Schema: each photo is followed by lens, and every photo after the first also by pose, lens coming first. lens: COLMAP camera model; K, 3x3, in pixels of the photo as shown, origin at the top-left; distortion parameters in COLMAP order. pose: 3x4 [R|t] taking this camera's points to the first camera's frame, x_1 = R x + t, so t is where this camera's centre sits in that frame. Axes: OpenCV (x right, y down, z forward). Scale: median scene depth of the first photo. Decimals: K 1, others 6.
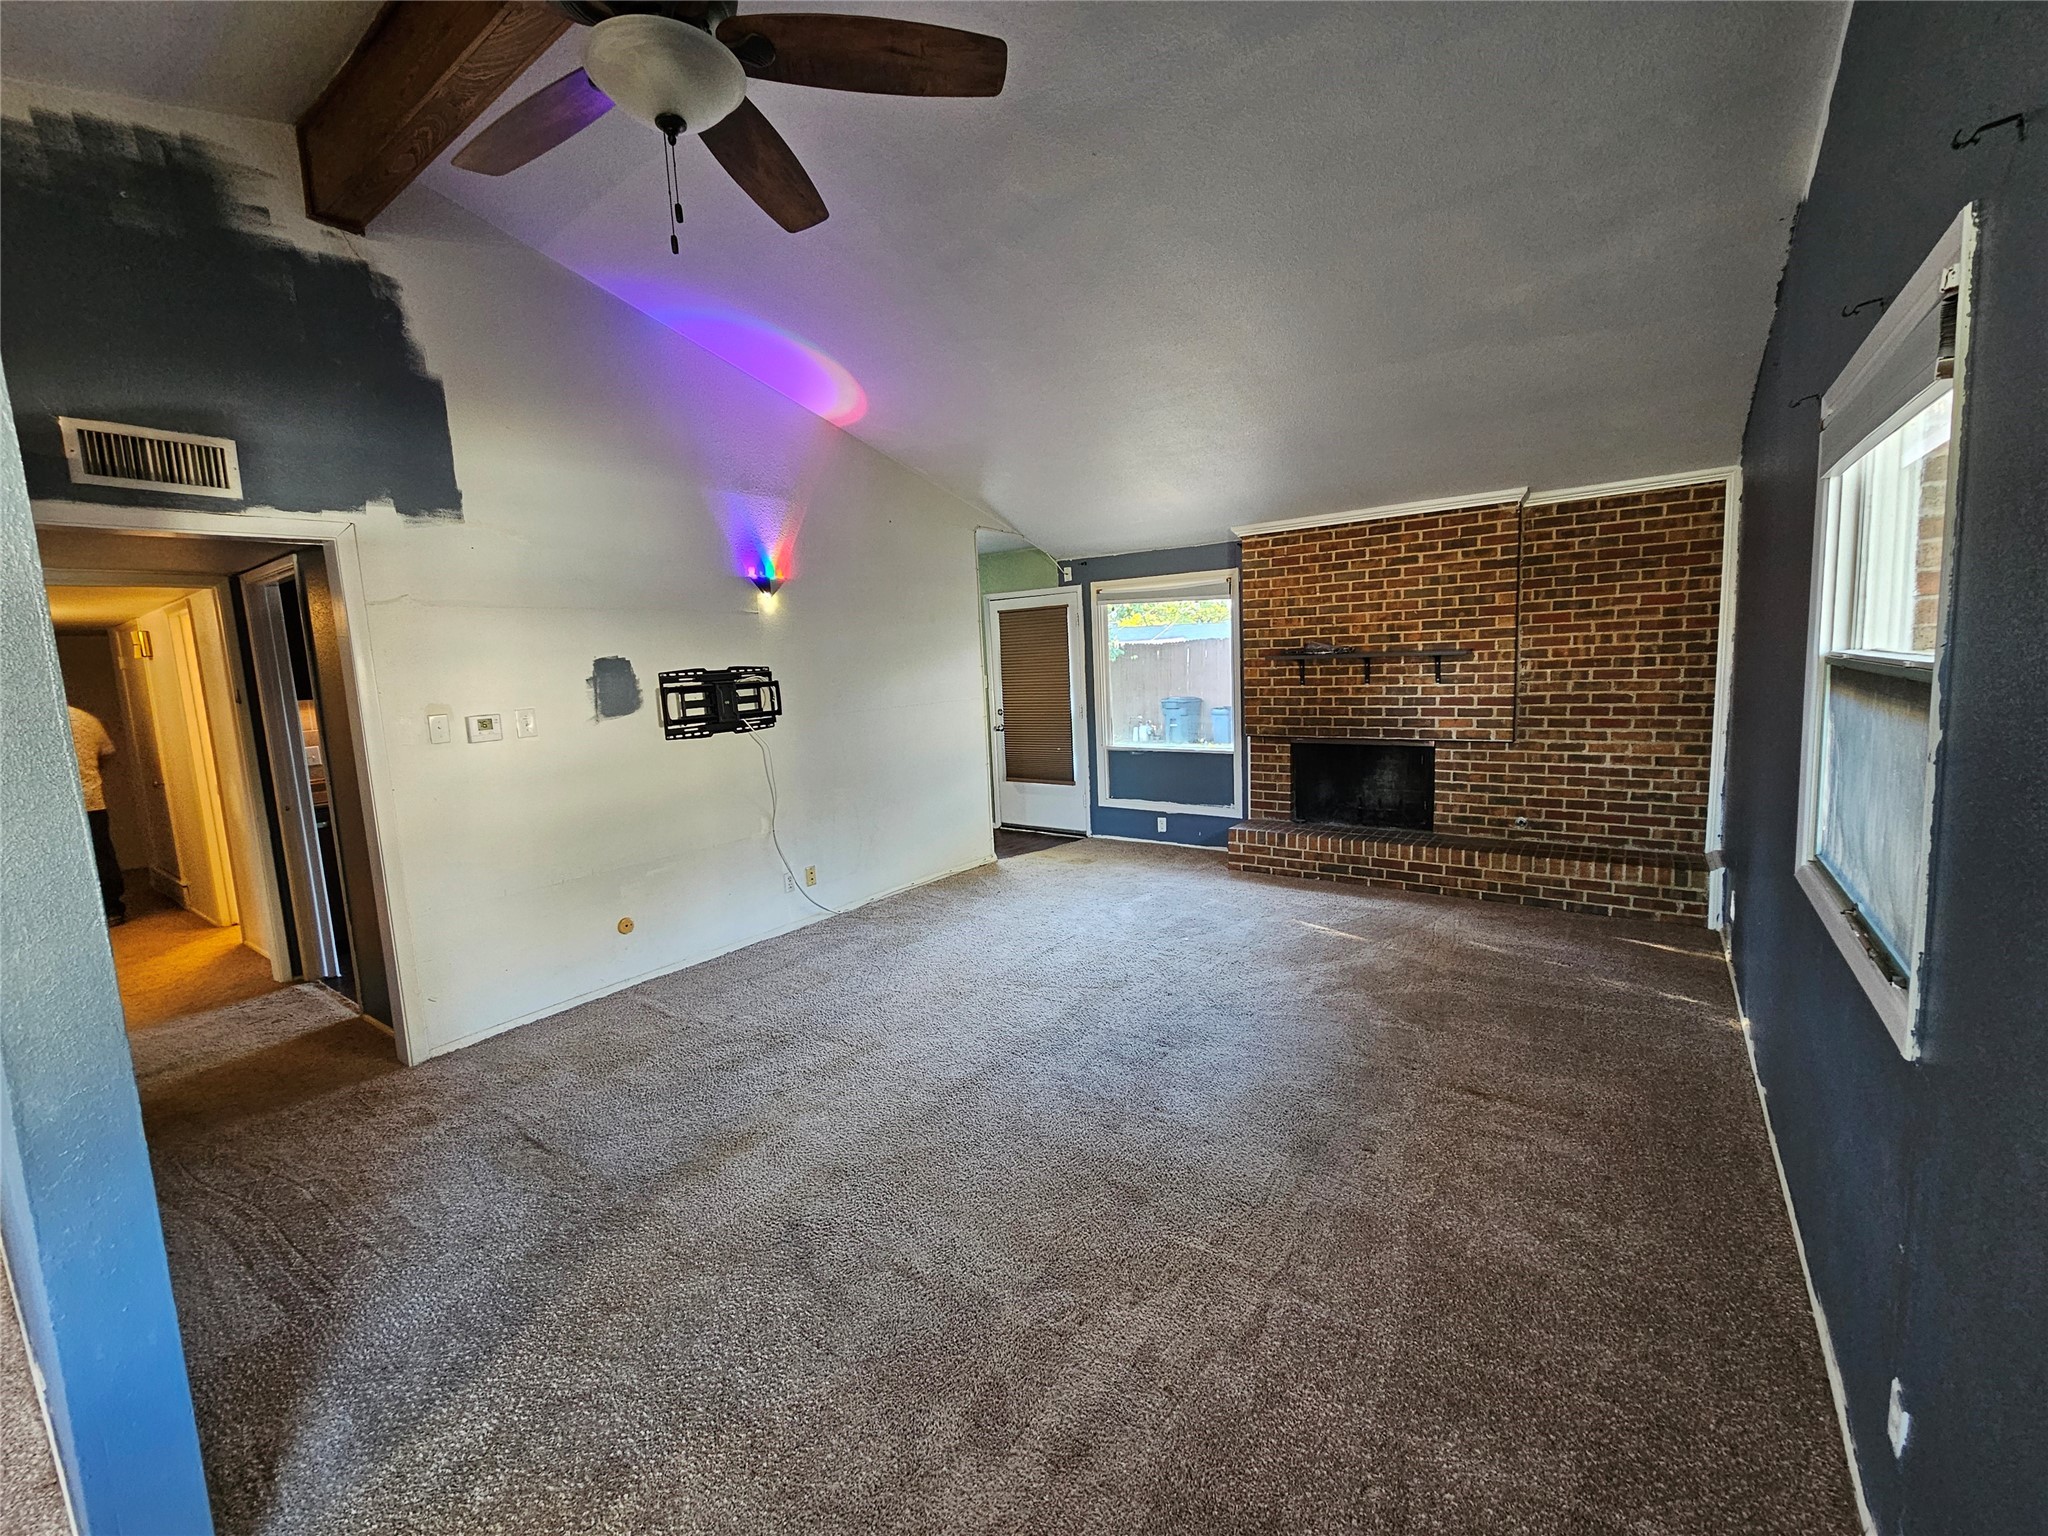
lens RADIAL K [[832.7, 0, 1024.0], [0, 832.7, 768.0], [0, 0, 1]] dist [0.000638, 0.000046]
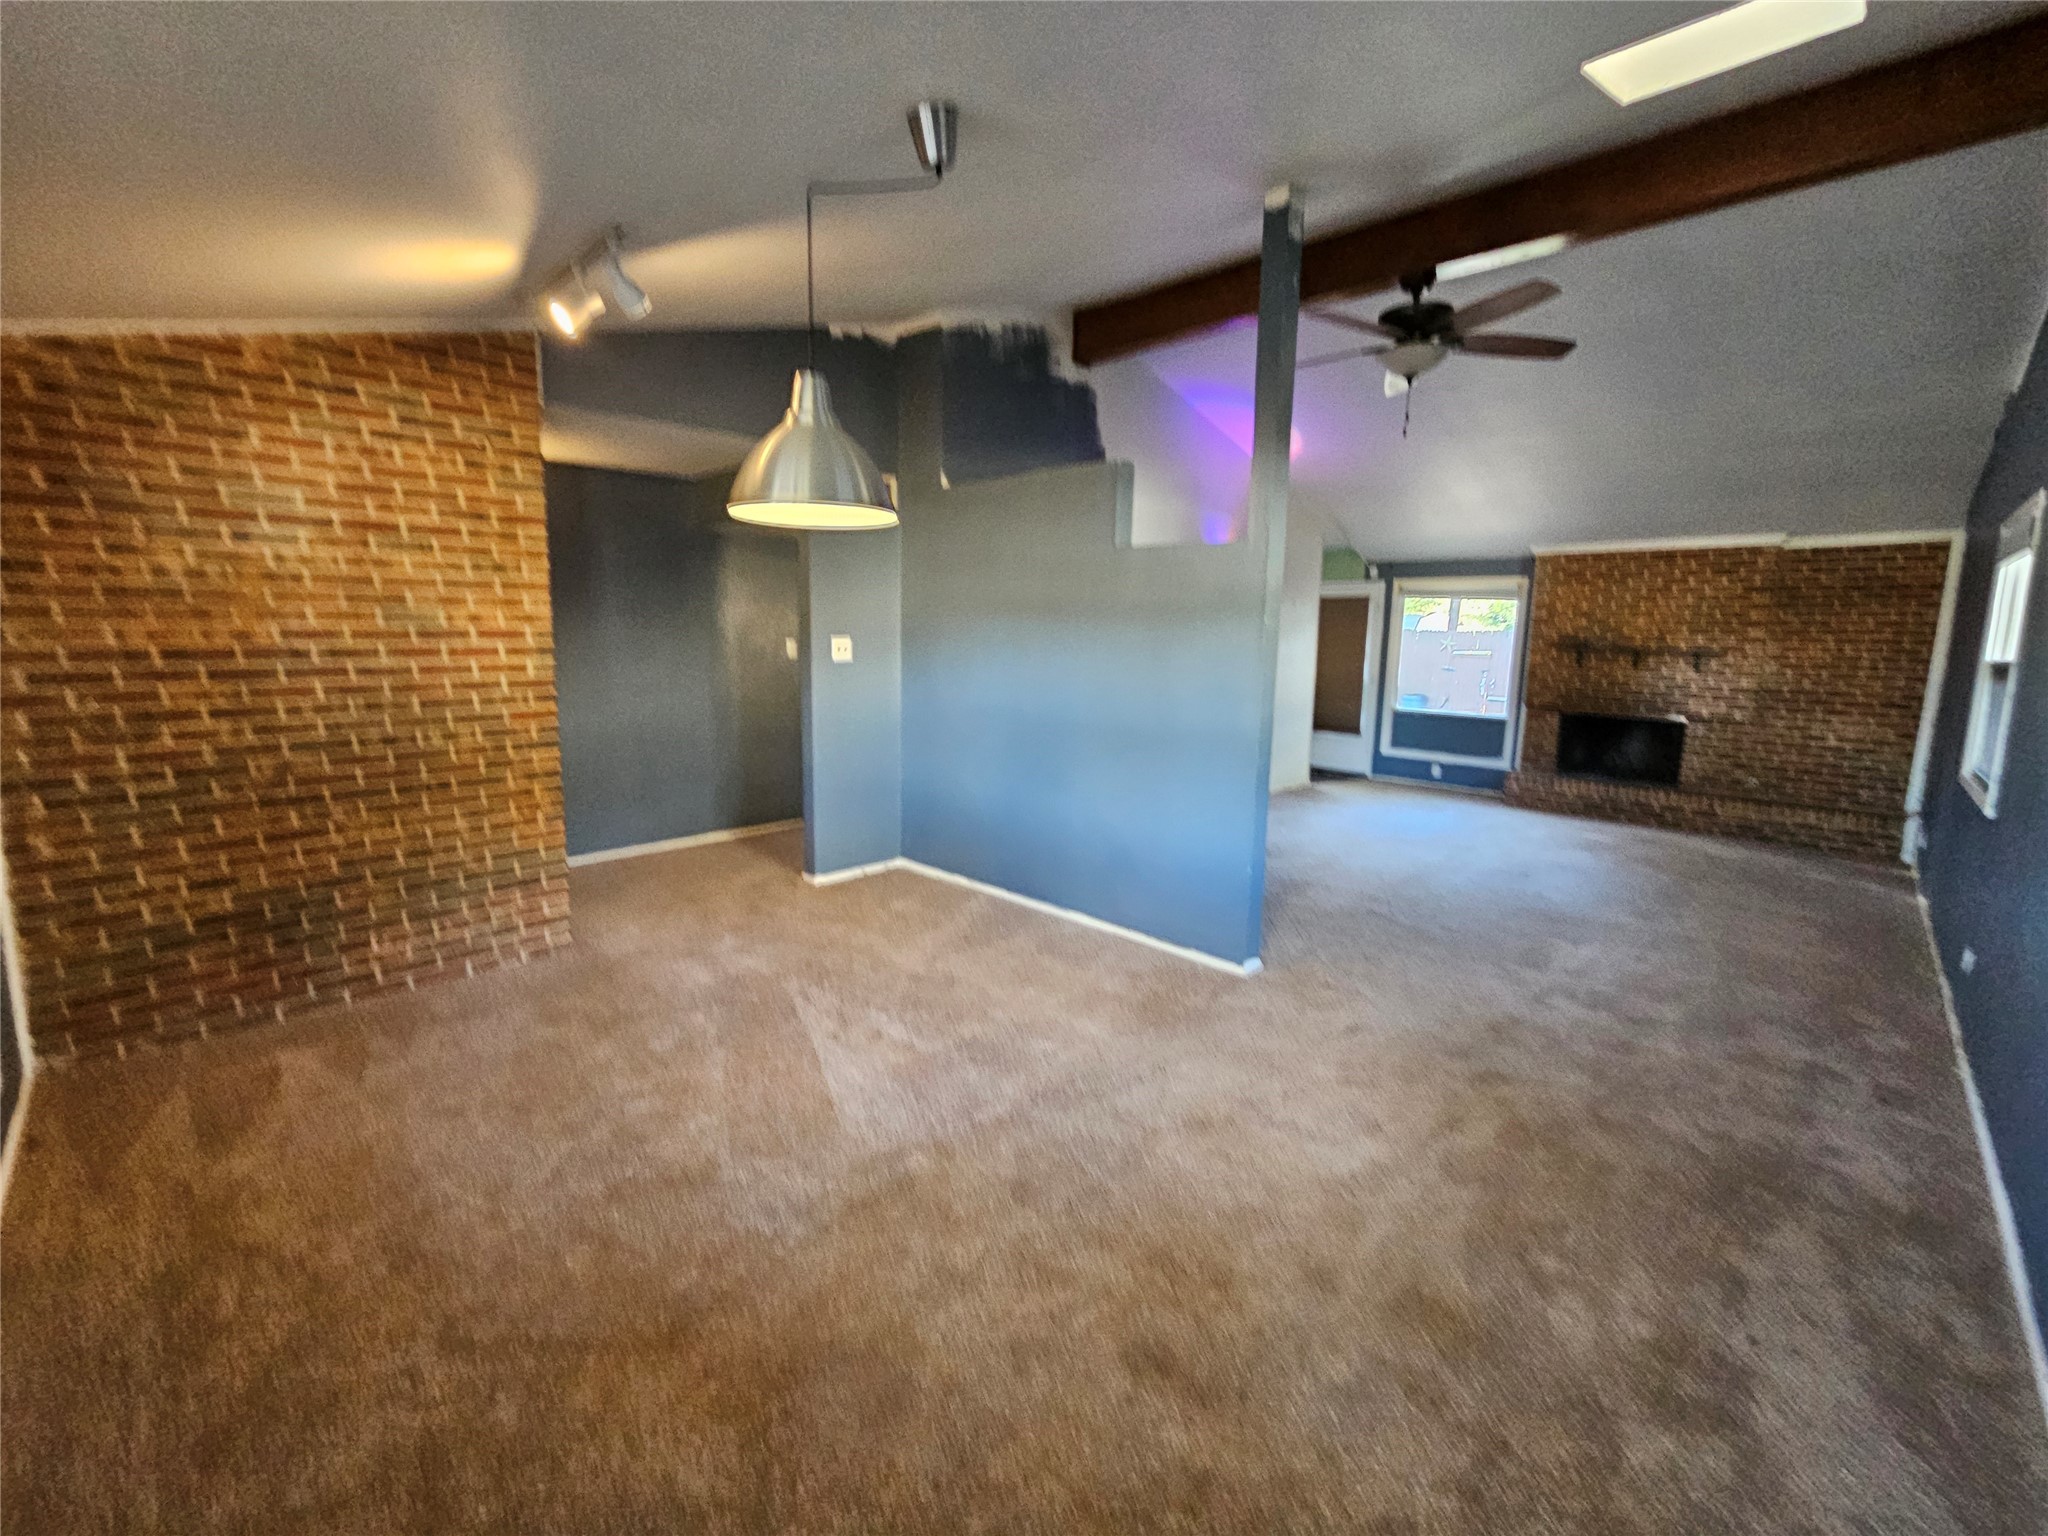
lens RADIAL K [[847.3, 0, 1015.3], [0, 847.3, 758.3], [0, 0, 1]] dist [-0.000721, -0.000013]
pose [[0.987583, 0.088457, -0.129828, -0.394459], [-0.086361, 0.996028, 0.021693, 0.097068], [0.131231, -0.010212, 0.991299, -0.495891]]
